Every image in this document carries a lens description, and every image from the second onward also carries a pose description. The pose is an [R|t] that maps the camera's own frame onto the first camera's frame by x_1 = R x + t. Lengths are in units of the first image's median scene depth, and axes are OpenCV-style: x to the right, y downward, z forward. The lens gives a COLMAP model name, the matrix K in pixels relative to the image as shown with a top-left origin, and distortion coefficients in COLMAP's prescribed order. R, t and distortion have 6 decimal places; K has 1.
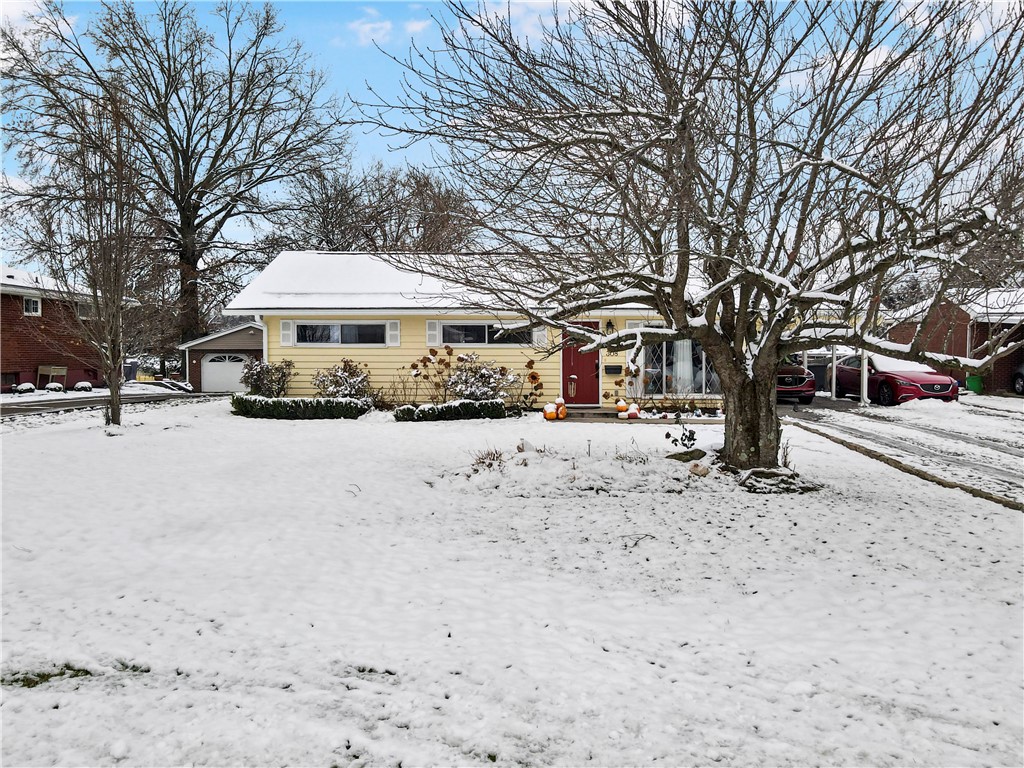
lens RADIAL K [[762.1, 0, 509.3], [0, 762.1, 378.8], [0, 0, 1]] dist [0.008124, -0.004226]
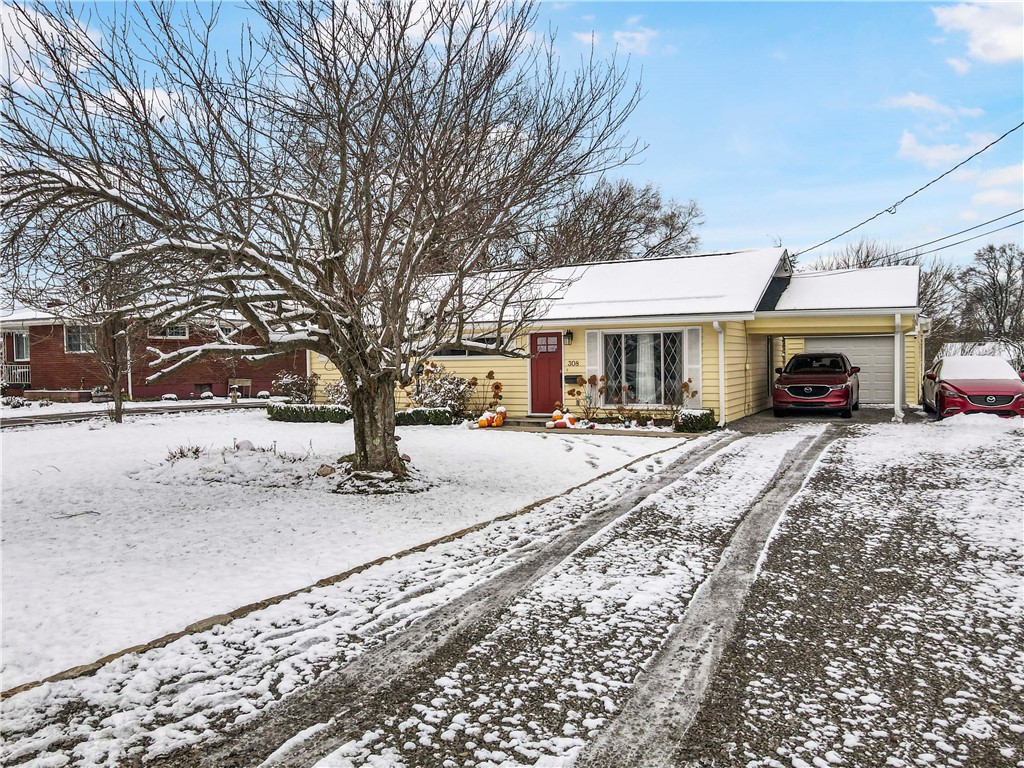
lens RADIAL K [[762.1, 0, 512.8], [0, 762.1, 382.4], [0, 0, 1]] dist [0.008124, -0.004226]
pose [[0.925968, -0.002380, -0.377595, 0.470732], [-0.001072, 0.999960, -0.008932, 0.000780], [0.377601, 0.008676, 0.925928, 0.043135]]
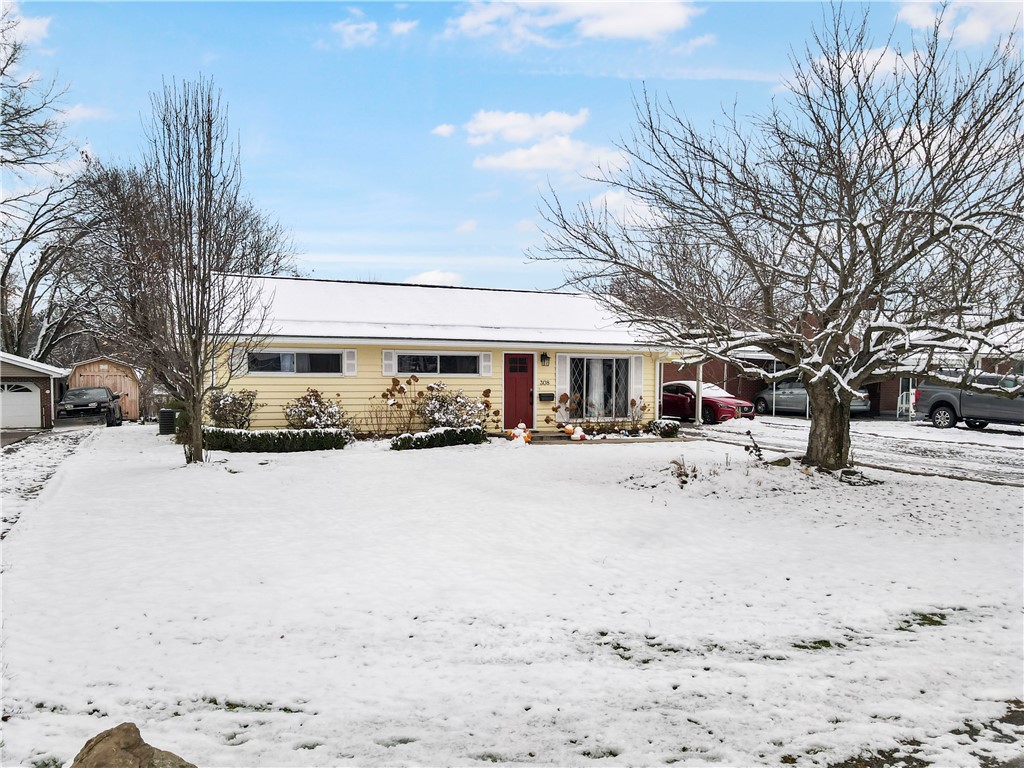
lens RADIAL K [[762.1, 0, 514.7], [0, 762.1, 388.9], [0, 0, 1]] dist [0.008124, -0.004226]
pose [[0.903526, -0.003925, 0.428516, -0.404169], [0.013910, 0.999700, -0.020172, -0.002519], [-0.428308, 0.024187, 0.903309, 0.012517]]
